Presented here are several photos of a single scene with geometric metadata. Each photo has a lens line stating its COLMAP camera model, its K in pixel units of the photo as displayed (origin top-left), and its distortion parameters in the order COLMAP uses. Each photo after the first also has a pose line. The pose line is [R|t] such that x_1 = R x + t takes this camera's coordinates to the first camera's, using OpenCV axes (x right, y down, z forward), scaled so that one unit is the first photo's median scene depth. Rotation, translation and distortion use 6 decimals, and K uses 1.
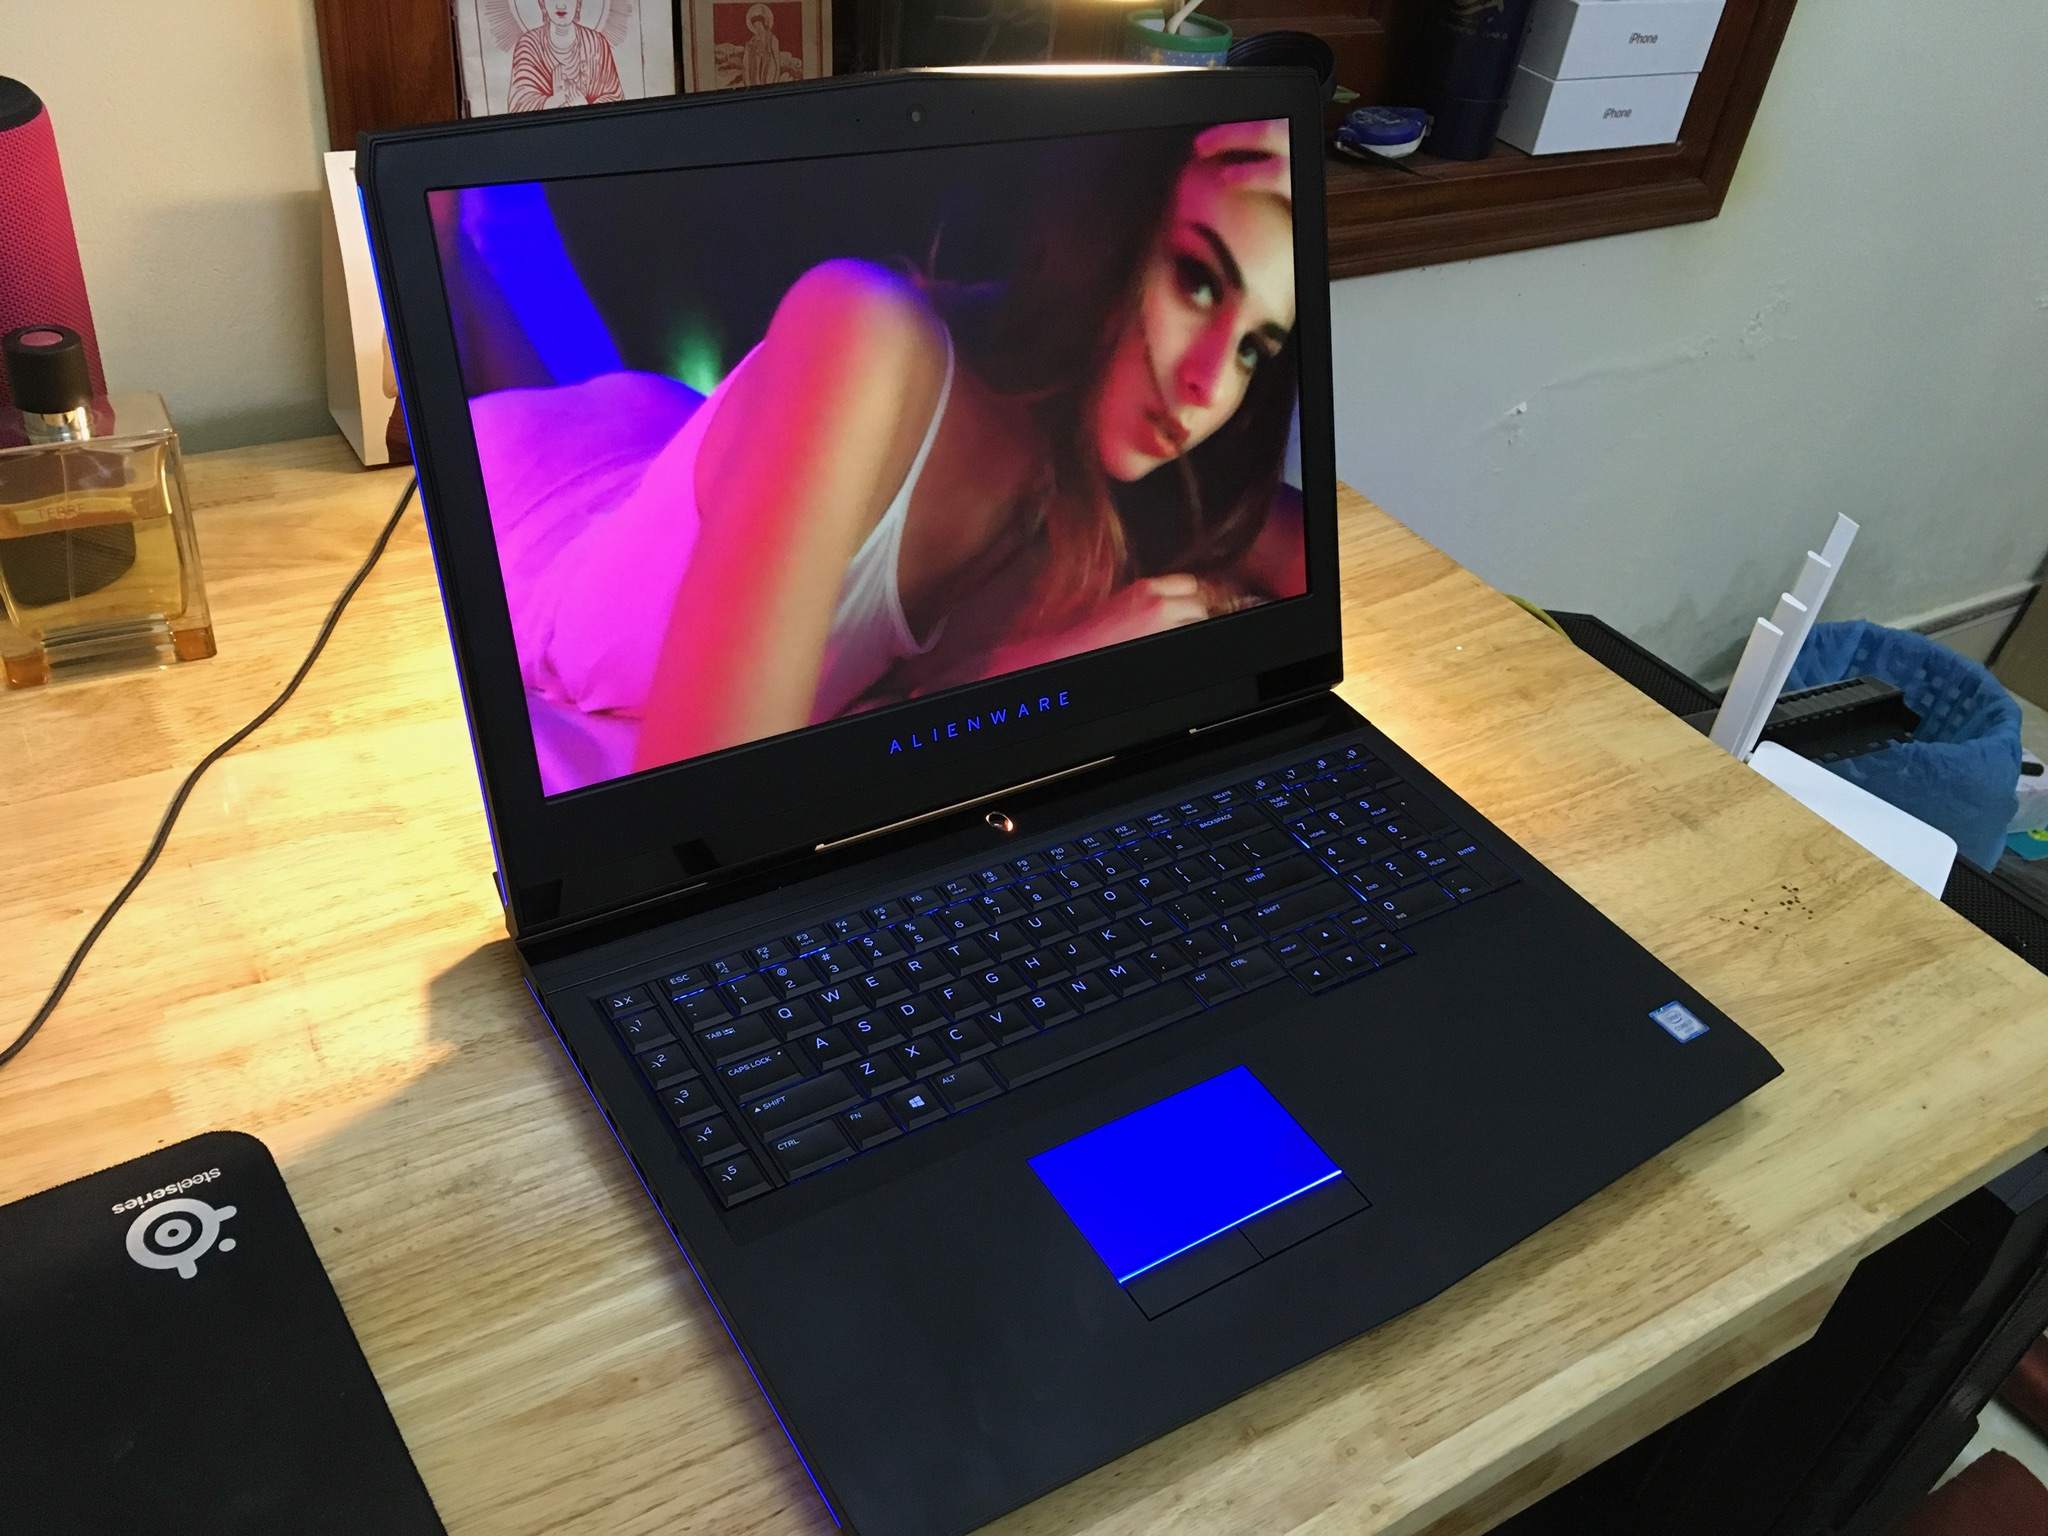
lens RADIAL K [[1760.7, 0, 1009.4], [0, 1760.7, 766.7], [0, 0, 1]] dist [0.069213, -0.105787]
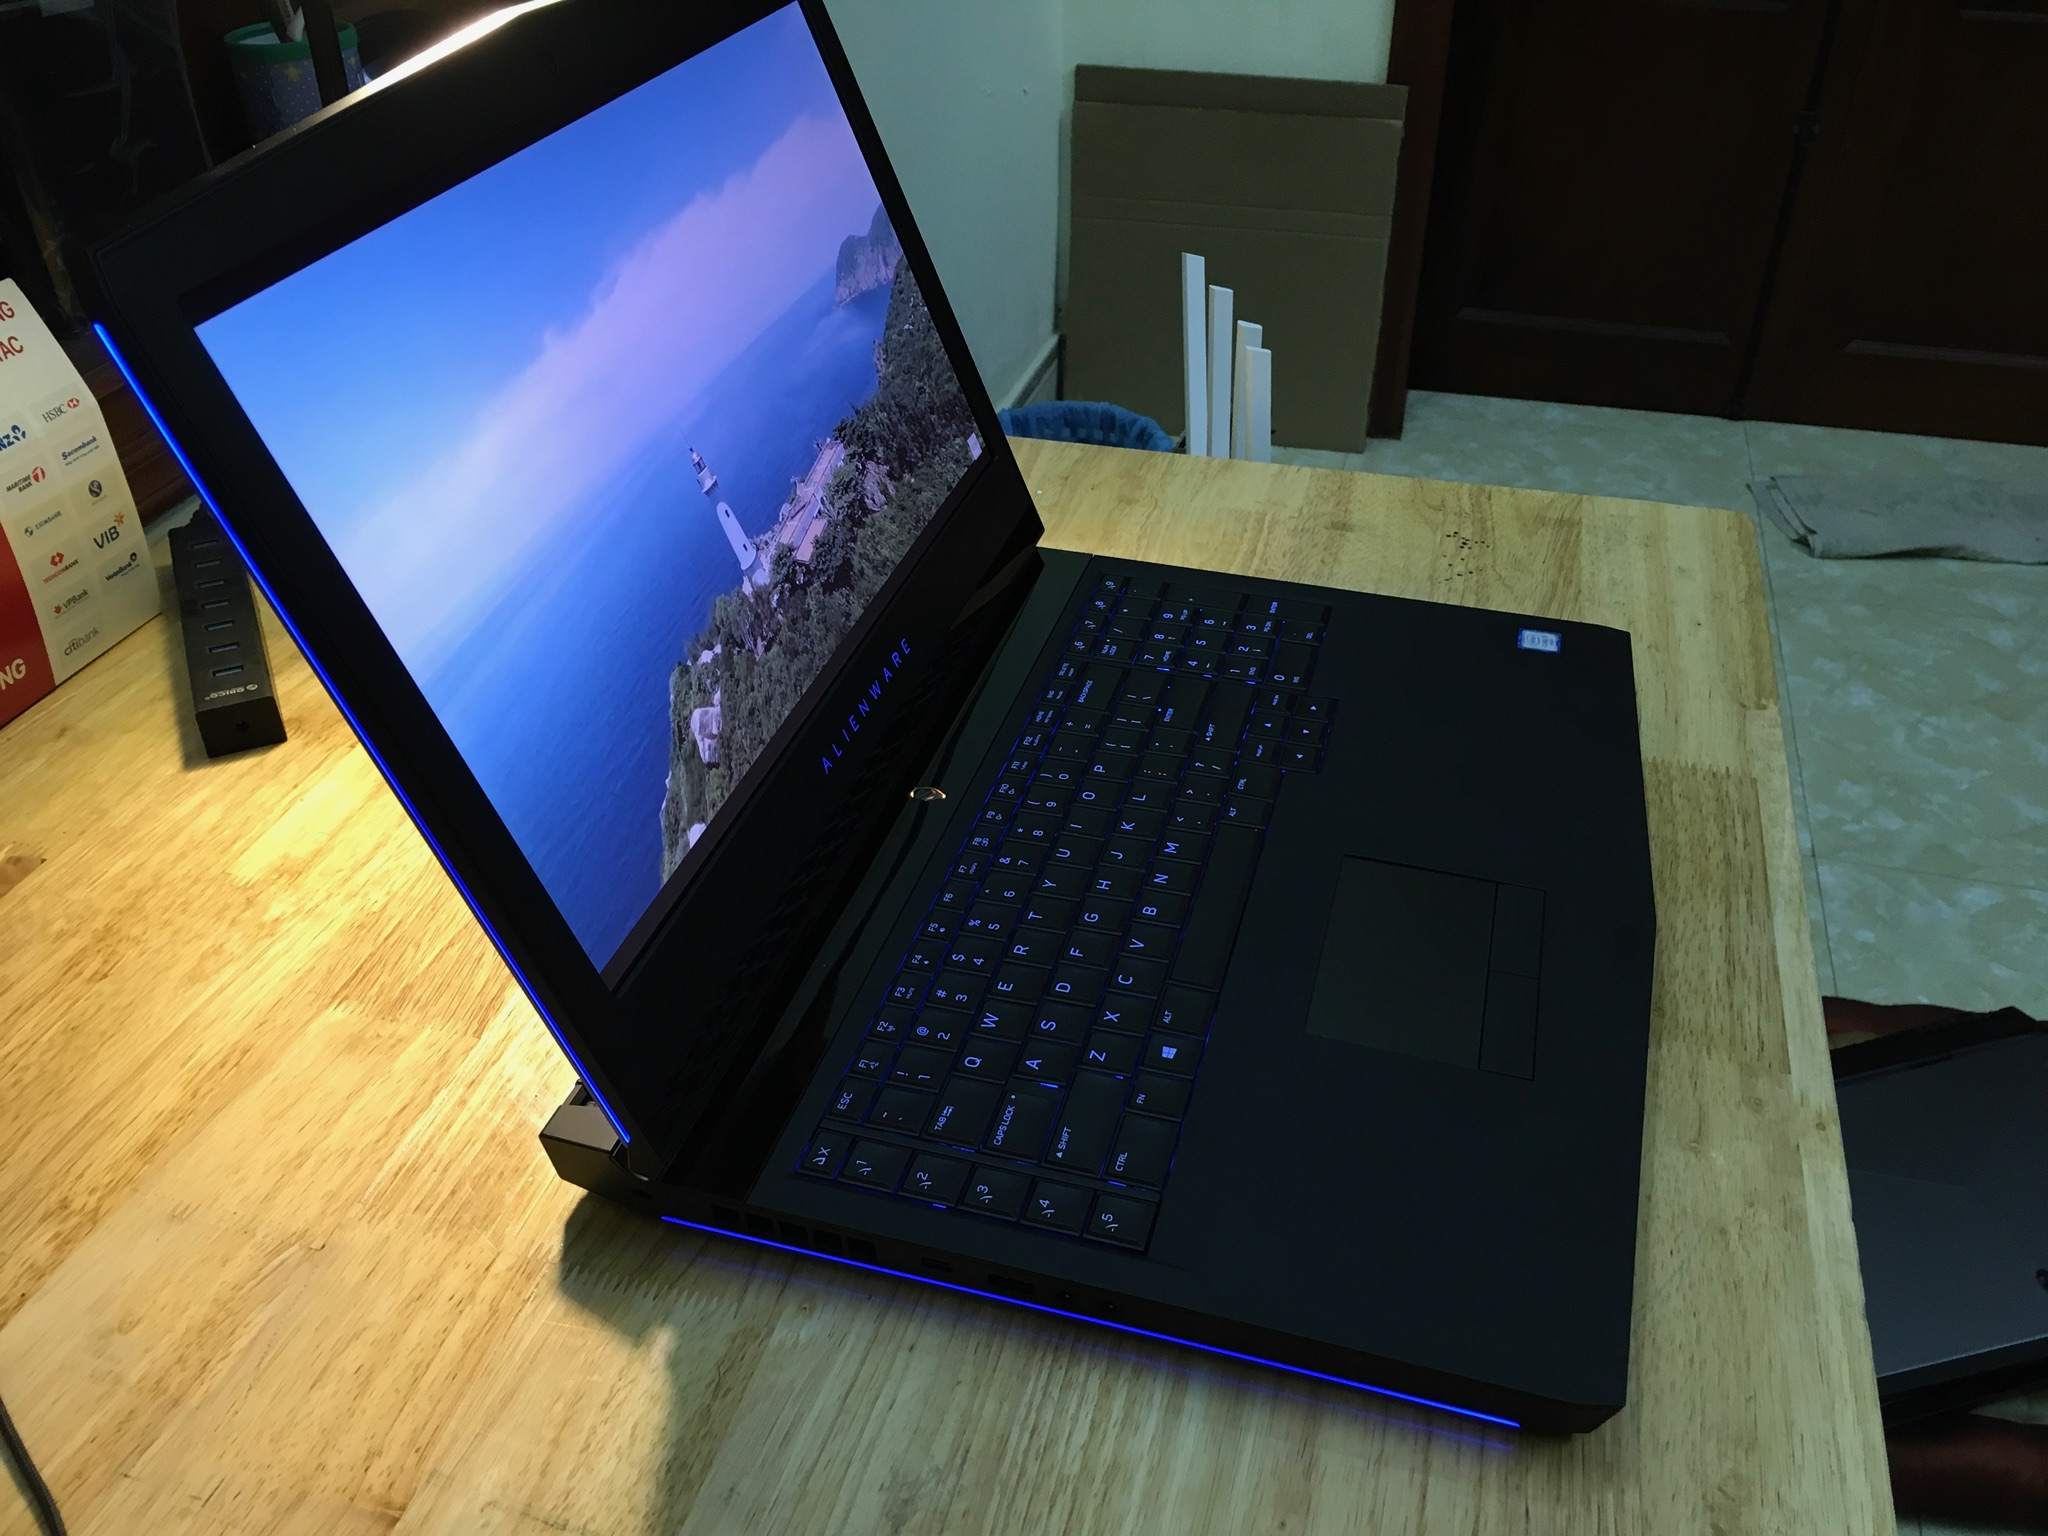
lens RADIAL K [[1760.7, 0, 1018.3], [0, 1760.7, 768.3], [0, 0, 1]] dist [0.069213, -0.105787]
pose [[0.729803, -0.487037, 0.479773, -0.389188], [0.486533, 0.863013, 0.135994, -0.095197], [-0.480284, 0.134176, 0.866789, 0.221765]]
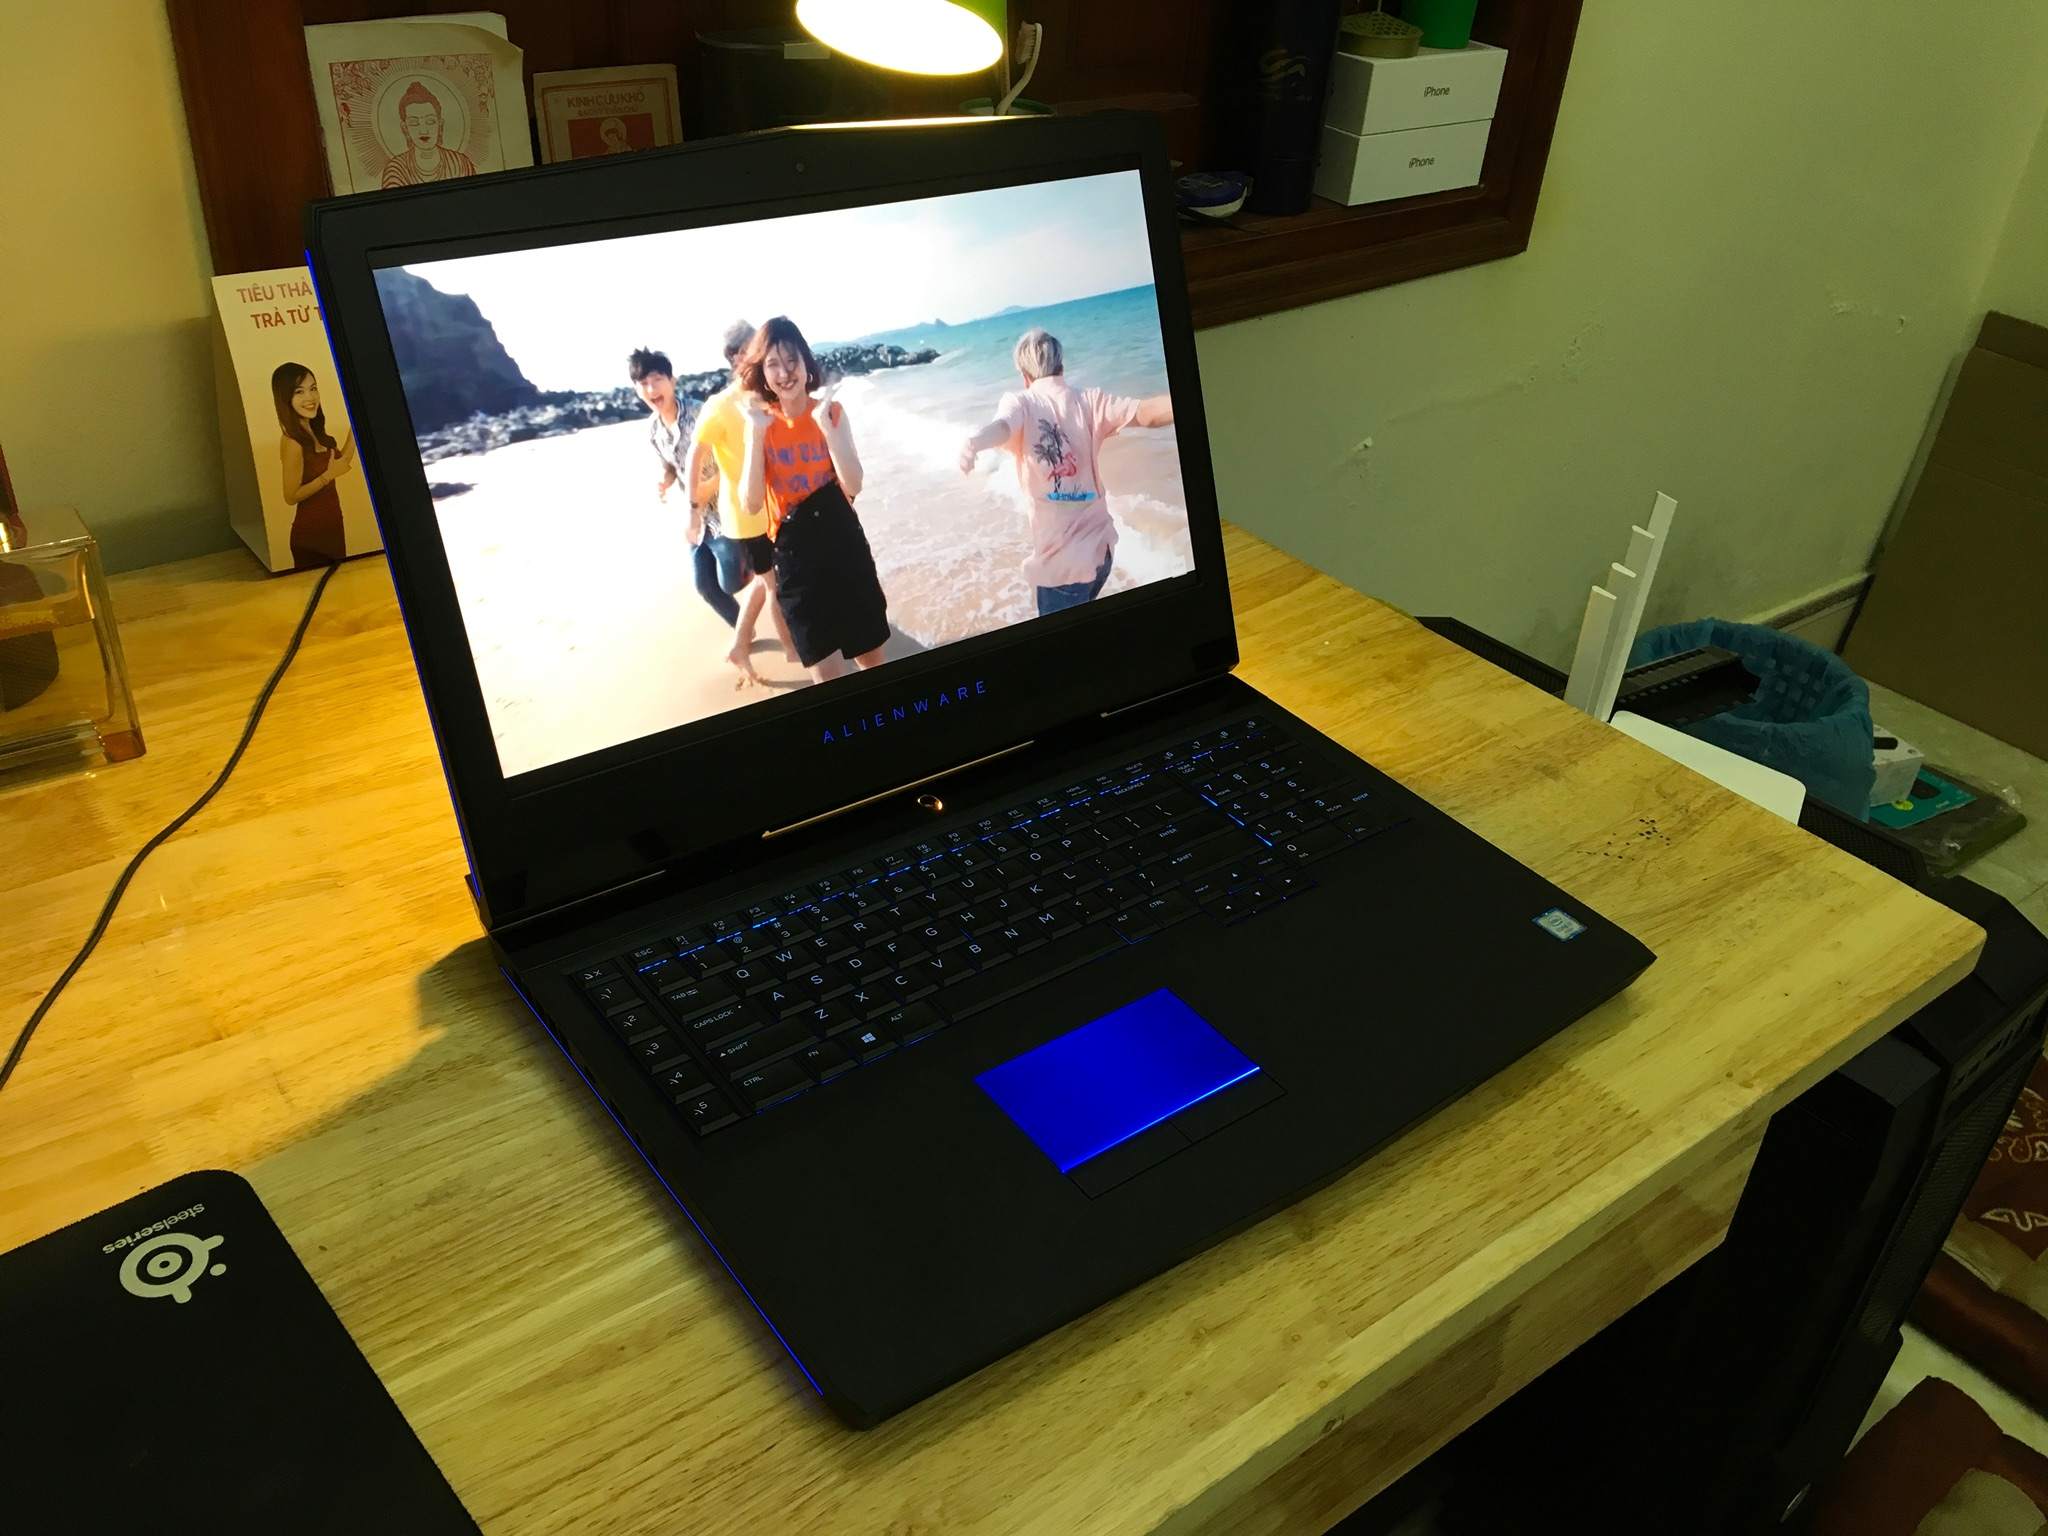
lens RADIAL K [[1760.7, 0, 1014.0], [0, 1760.7, 766.3], [0, 0, 1]] dist [0.069213, -0.105787]
pose [[0.993191, -0.101523, 0.057139, -0.003053], [0.104891, 0.992708, -0.059405, 0.065354], [-0.050691, 0.064994, 0.996597, -0.066310]]
